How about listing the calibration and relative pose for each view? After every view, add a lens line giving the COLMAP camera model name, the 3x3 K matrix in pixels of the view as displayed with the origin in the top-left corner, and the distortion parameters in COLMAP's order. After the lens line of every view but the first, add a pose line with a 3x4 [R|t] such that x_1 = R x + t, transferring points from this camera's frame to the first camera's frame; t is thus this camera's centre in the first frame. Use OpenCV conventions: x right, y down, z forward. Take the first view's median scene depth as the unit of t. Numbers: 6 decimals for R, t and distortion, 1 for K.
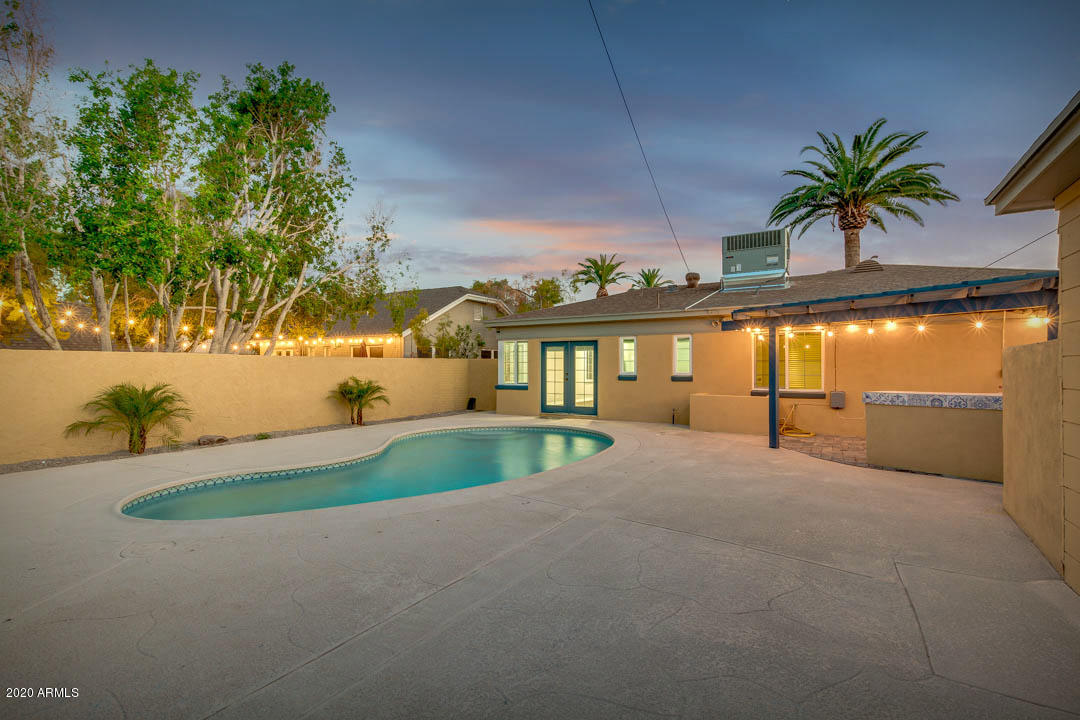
lens RADIAL K [[494.0, 0, 535.8], [0, 494.0, 359.0], [0, 0, 1]] dist [0.000733, -0.001291]
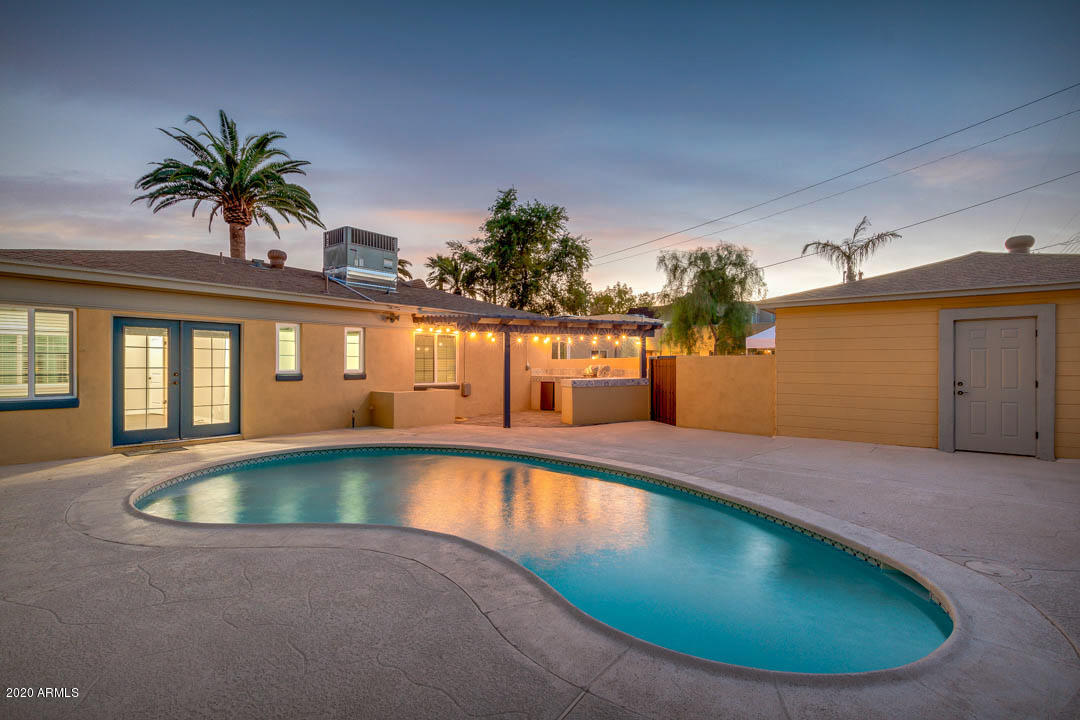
lens RADIAL K [[494.0, 0, 535.0], [0, 494.0, 367.2], [0, 0, 1]] dist [0.000733, -0.001291]
pose [[0.127926, -0.004857, 0.991772, -0.493026], [-0.021507, 0.999739, 0.007670, 0.007676], [-0.991551, -0.022311, 0.127788, 0.493541]]
